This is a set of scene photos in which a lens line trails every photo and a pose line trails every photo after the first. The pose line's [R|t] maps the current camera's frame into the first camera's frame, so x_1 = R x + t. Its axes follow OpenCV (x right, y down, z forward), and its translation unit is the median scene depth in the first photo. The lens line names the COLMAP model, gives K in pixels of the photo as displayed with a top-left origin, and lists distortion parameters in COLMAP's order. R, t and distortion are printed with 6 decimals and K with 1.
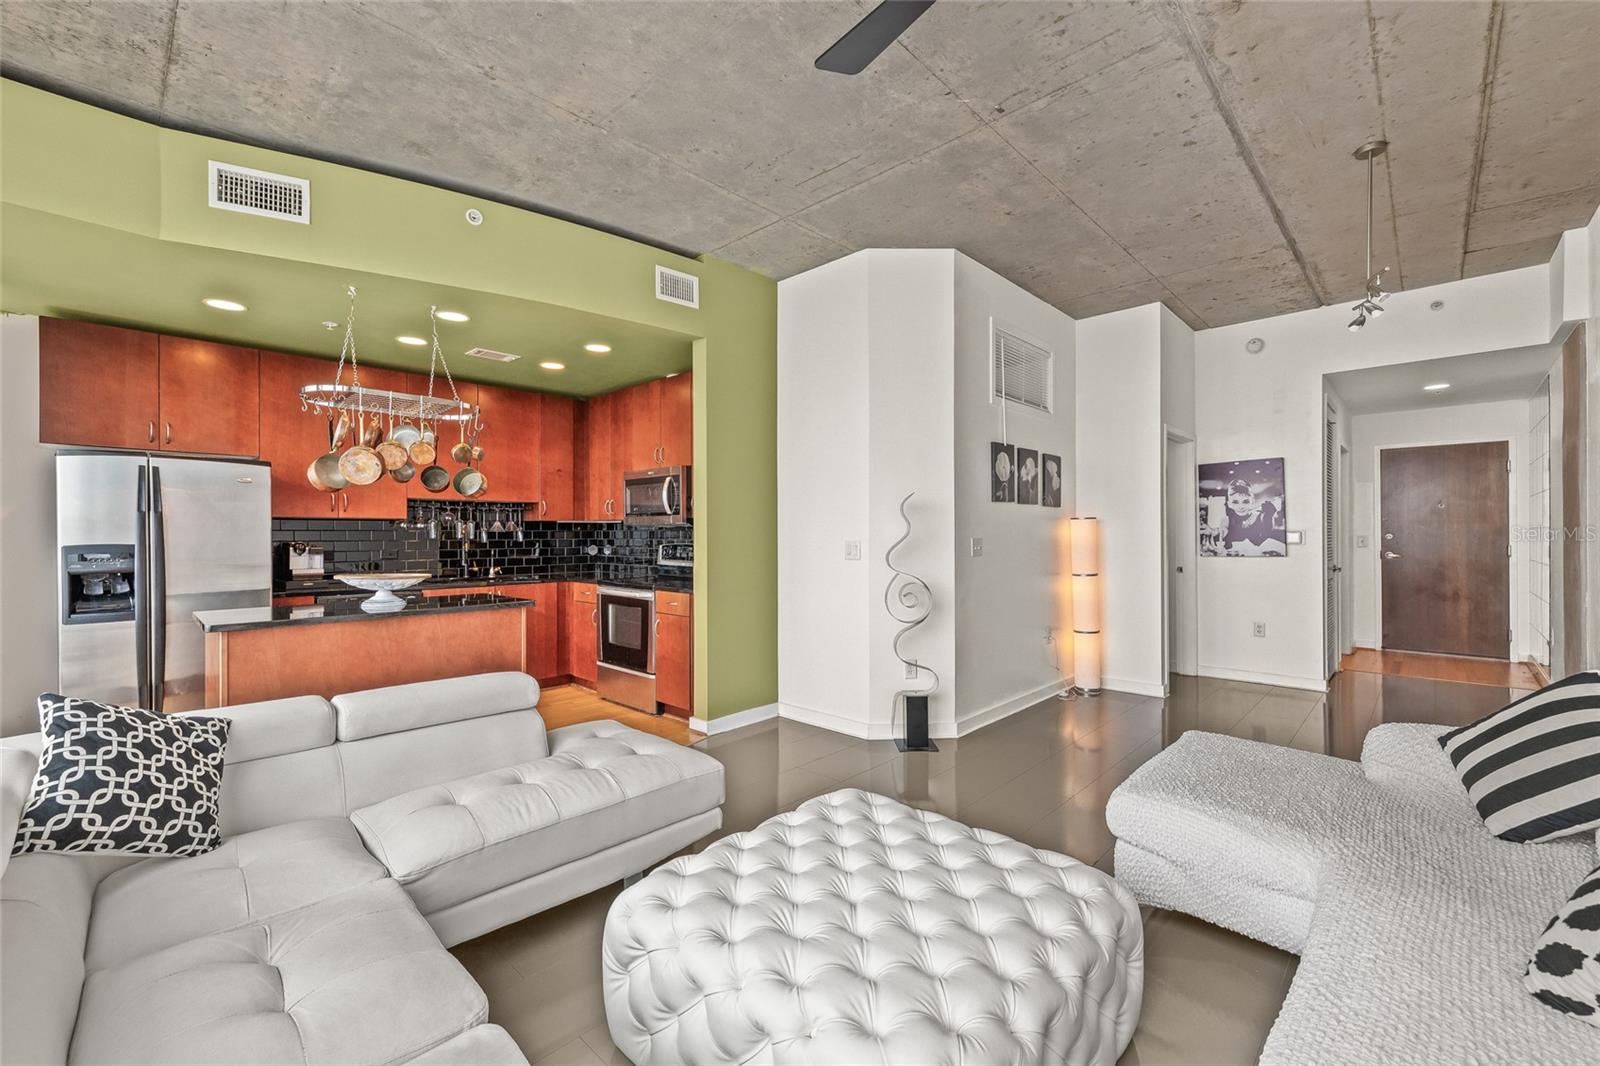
lens RADIAL K [[674.8, 0, 792.6], [0, 674.8, 528.3], [0, 0, 1]] dist [-0.002610, 0.000622]
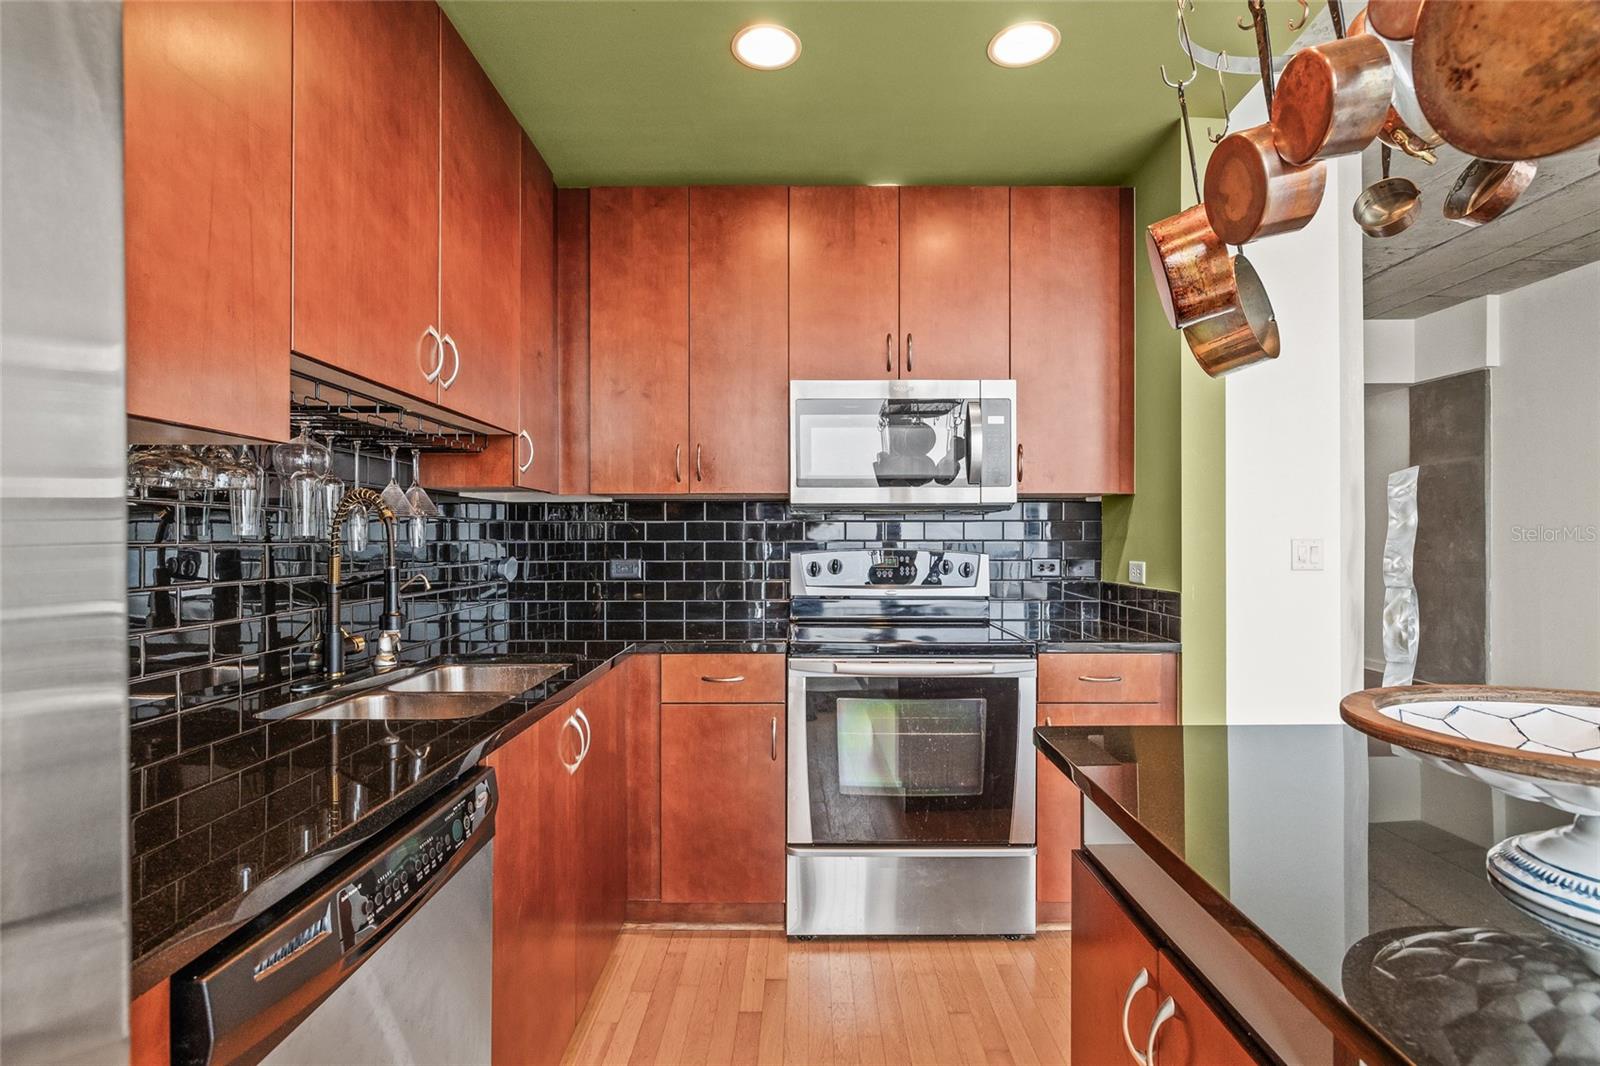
lens RADIAL K [[765.0, 0, 796.2], [0, 765.0, 537.2], [0, 0, 1]] dist [0.005918, 0.000370]
pose [[0.715311, 0.004026, 0.698795, -0.573900], [-0.006422, 0.999979, 0.000813, 0.013682], [-0.698777, -0.005069, 0.715322, 0.643714]]
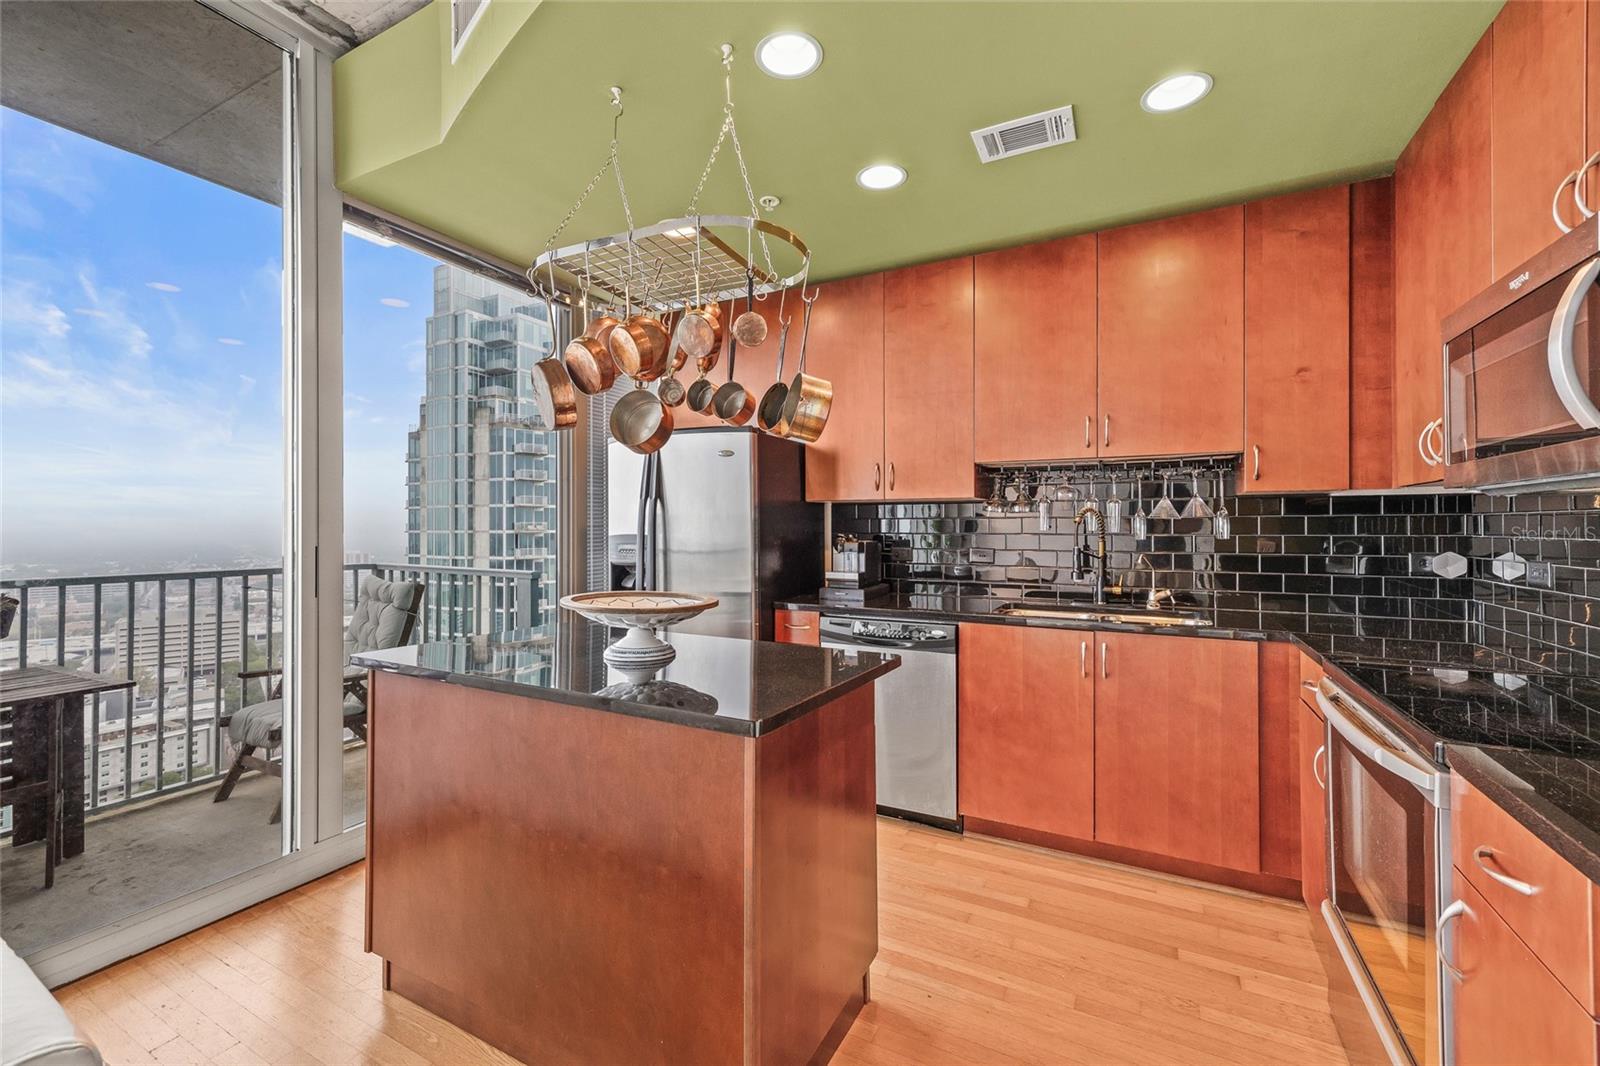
lens RADIAL K [[674.8, 0, 792.3], [0, 674.8, 524.5], [0, 0, 1]] dist [-0.002610, 0.000622]
pose [[0.284196, -0.000831, -0.958766, -0.039897], [0.006682, 0.999977, 0.001114, 0.007182], [0.958743, -0.006723, 0.284195, 0.618313]]
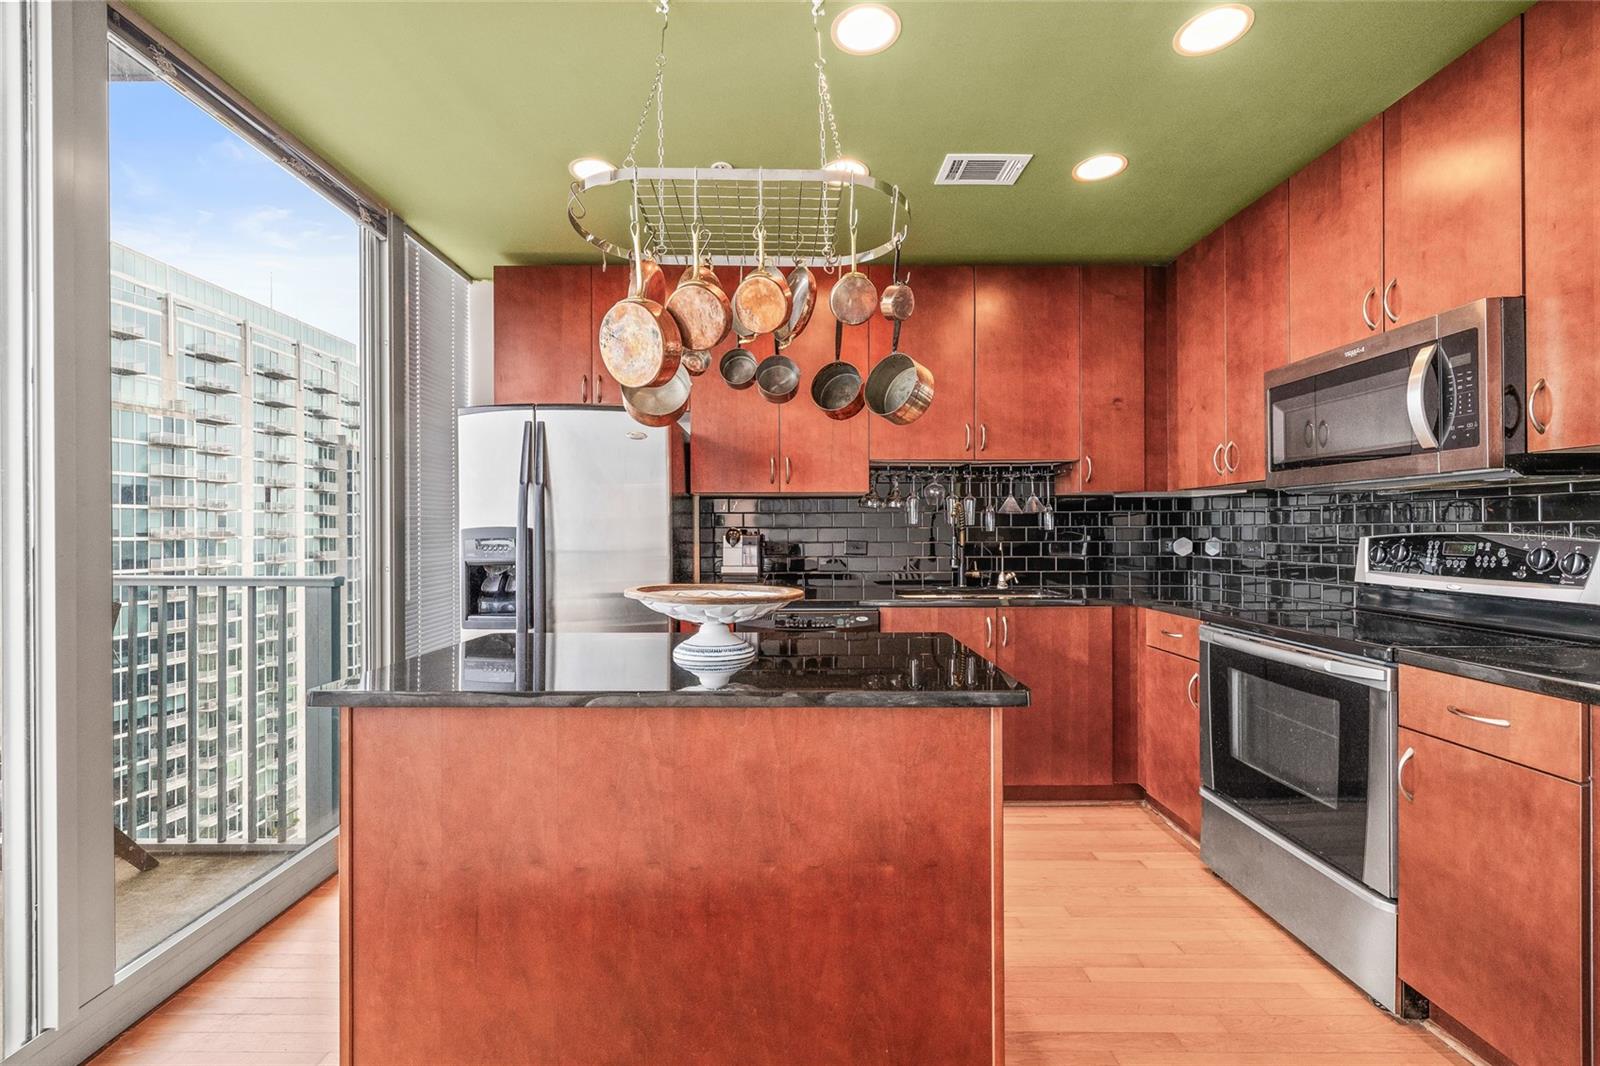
lens RADIAL K [[674.8, 0, 800.9], [0, 674.8, 533.5], [0, 0, 1]] dist [-0.002610, 0.000622]
pose [[0.708329, 0.002905, -0.705877, -0.150128], [0.005676, 0.999936, 0.009811, 0.016665], [0.705860, -0.010956, 0.708267, 0.456879]]
